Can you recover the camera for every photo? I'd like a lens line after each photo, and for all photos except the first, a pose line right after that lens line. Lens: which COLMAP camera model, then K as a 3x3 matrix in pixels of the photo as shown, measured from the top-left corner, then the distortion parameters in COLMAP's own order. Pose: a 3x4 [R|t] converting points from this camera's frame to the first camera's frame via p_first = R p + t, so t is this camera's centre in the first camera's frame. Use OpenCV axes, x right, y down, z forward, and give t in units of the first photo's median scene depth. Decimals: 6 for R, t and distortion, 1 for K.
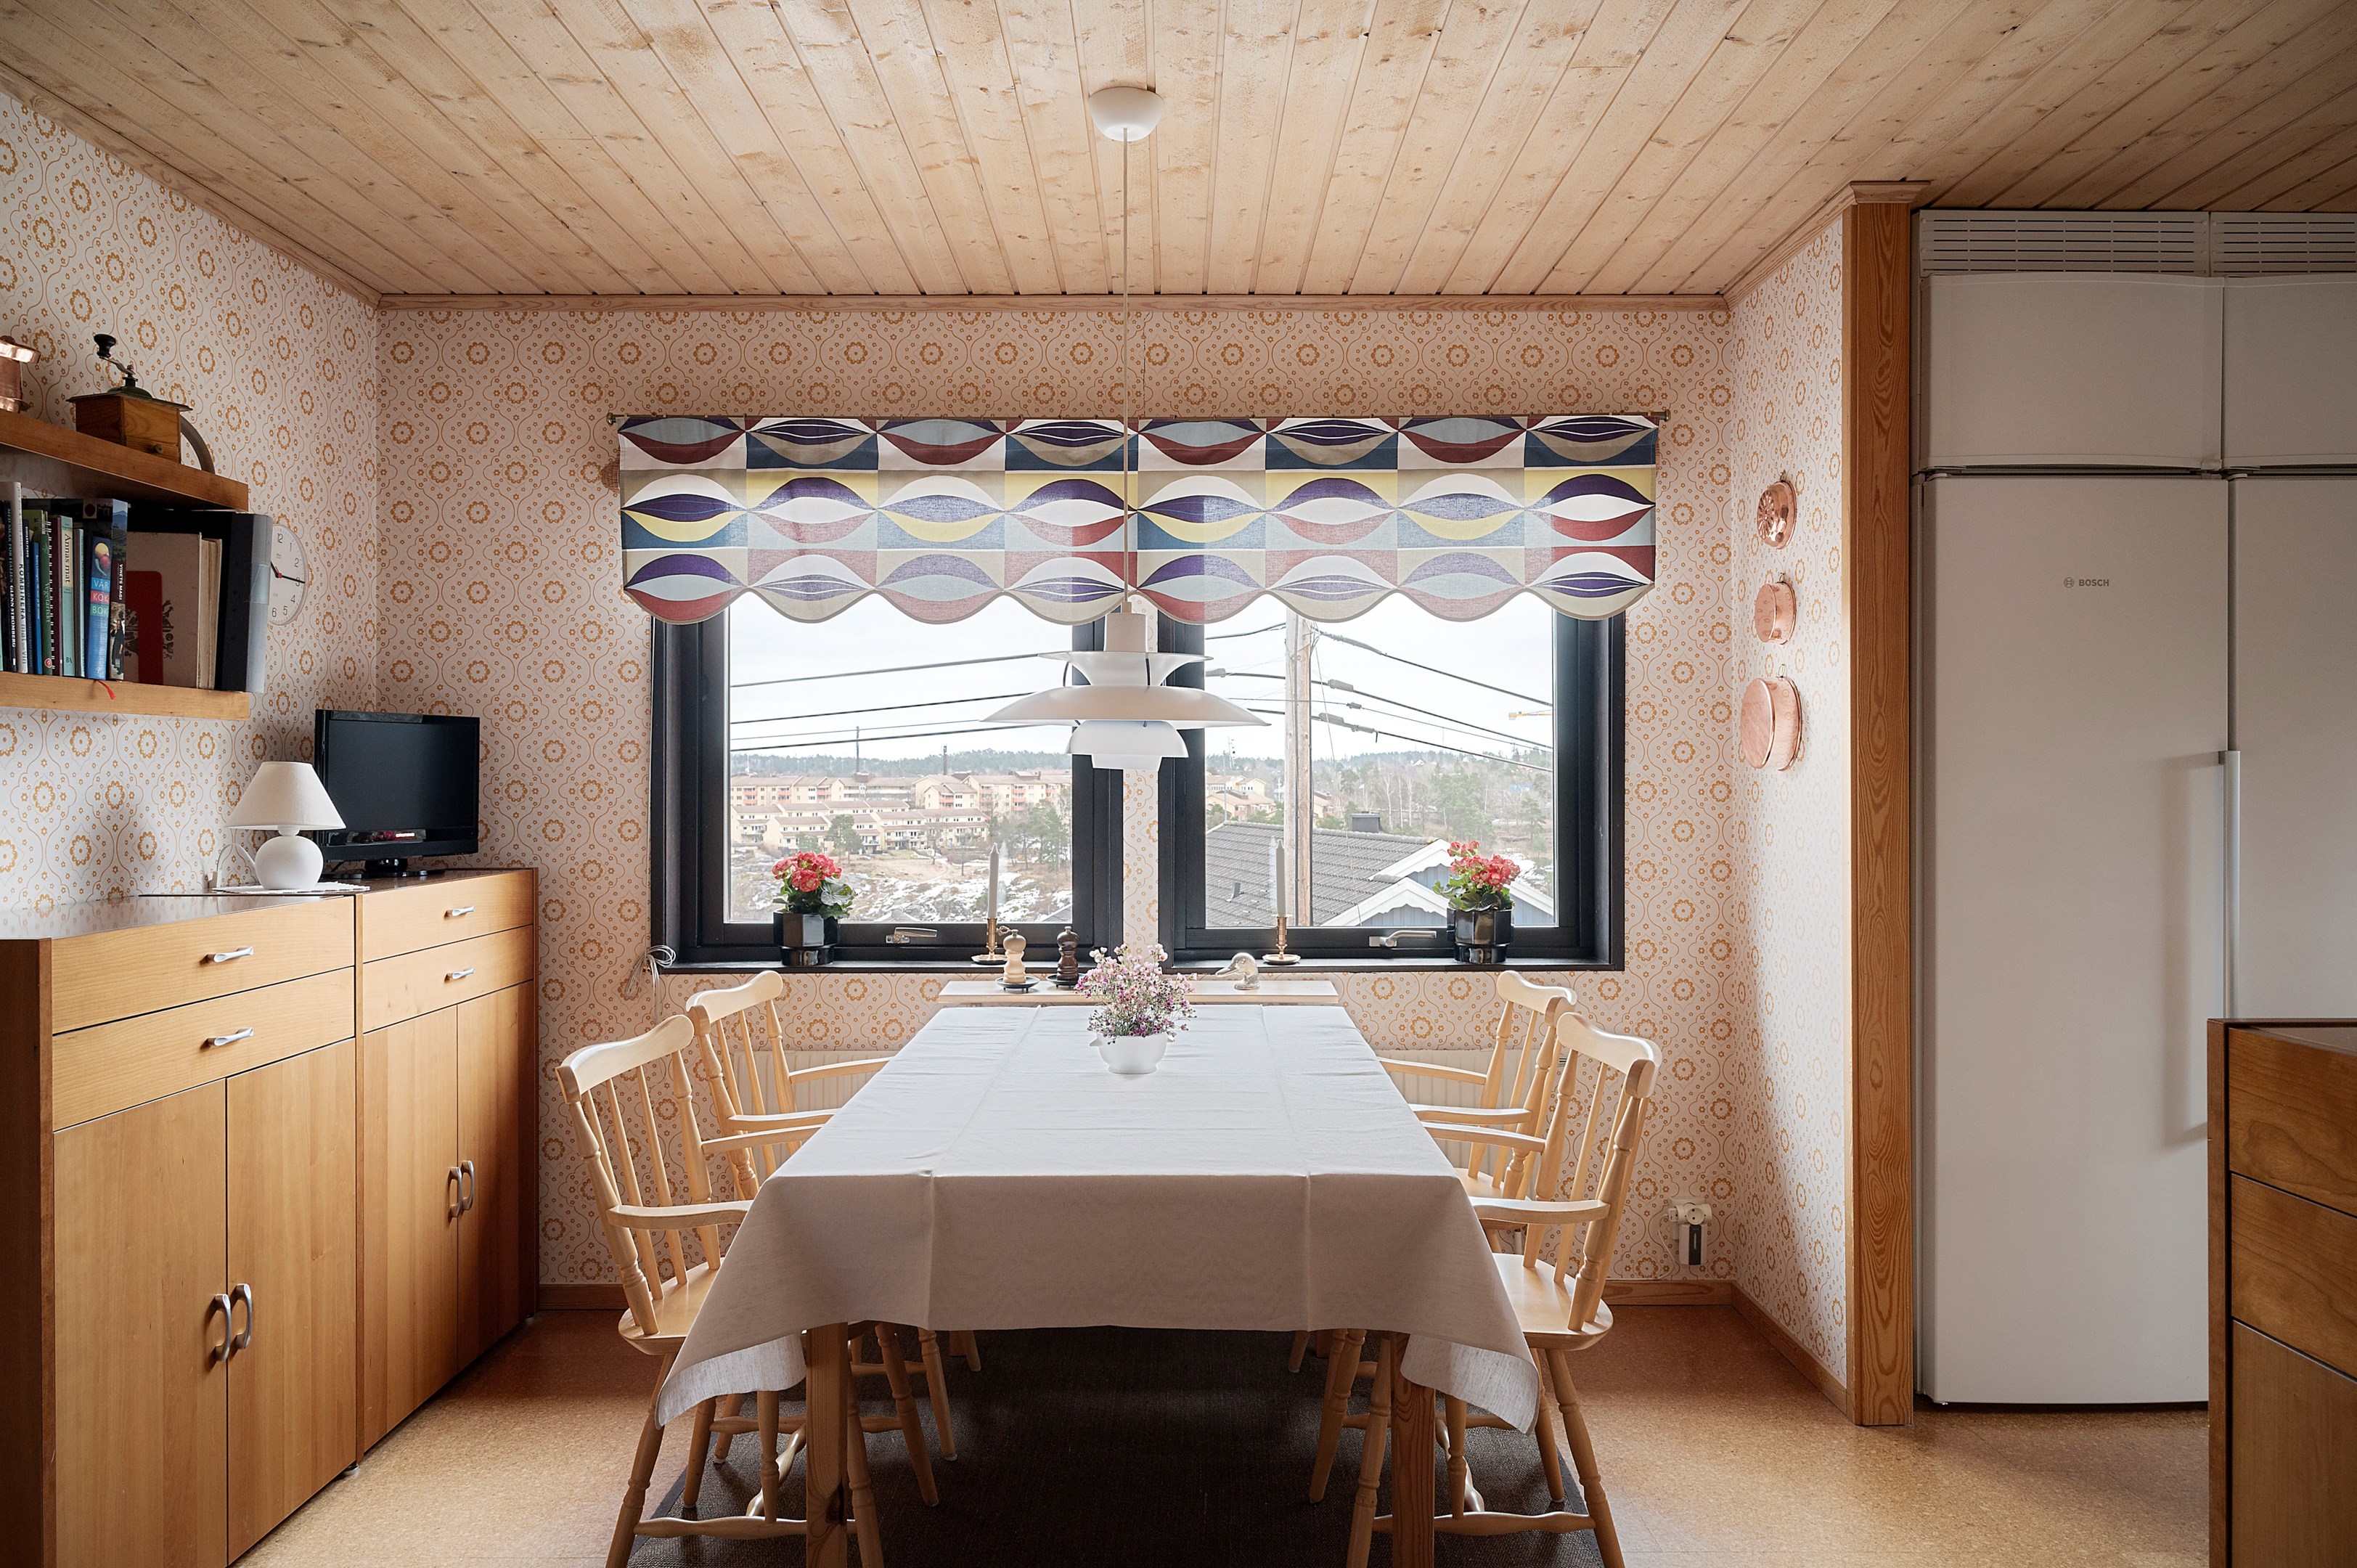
lens RADIAL K [[1620.3, 0, 1178.5], [0, 1620.3, 784.0], [0, 0, 1]] dist [-0.002131, 0.000588]
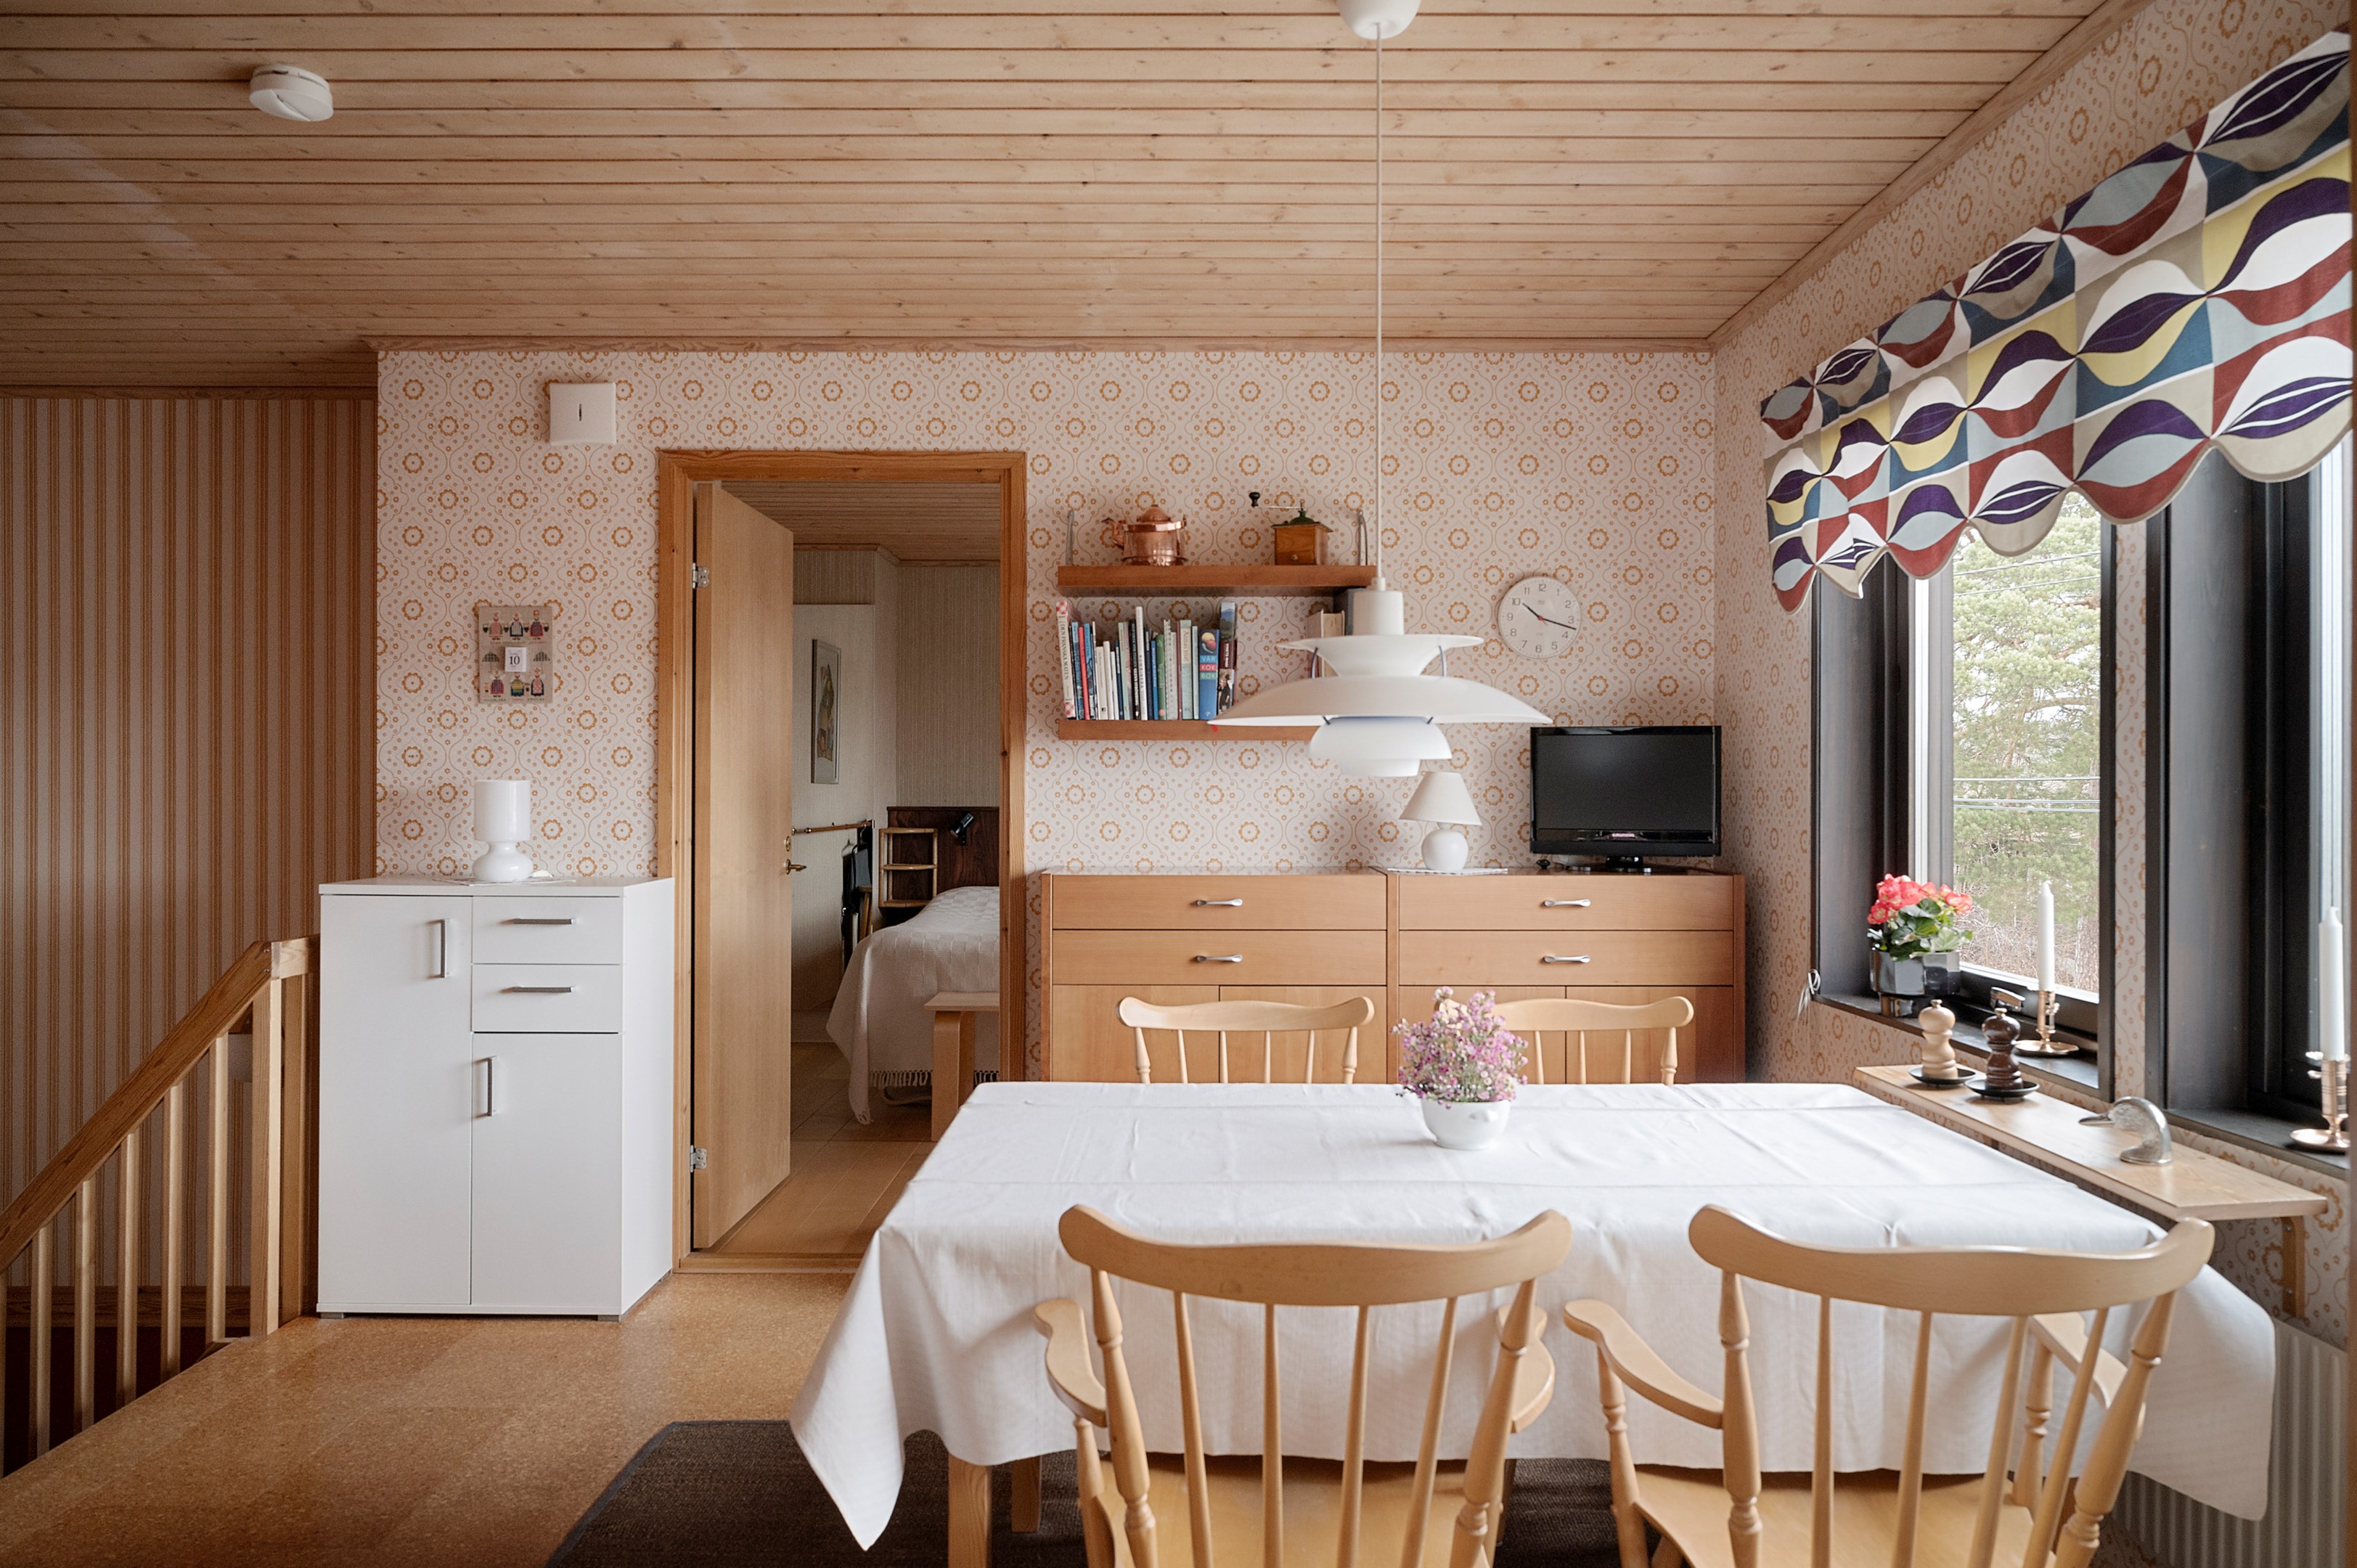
lens RADIAL K [[1604.6, 0, 1178.5], [0, 1604.6, 784.0], [0, 0, 1]] dist [0.003073, 0.000928]
pose [[-0.010479, 0.002666, -0.999942, 0.640459], [-0.006395, 0.999976, 0.002733, -0.004852], [0.999925, 0.006424, -0.010462, 0.715891]]
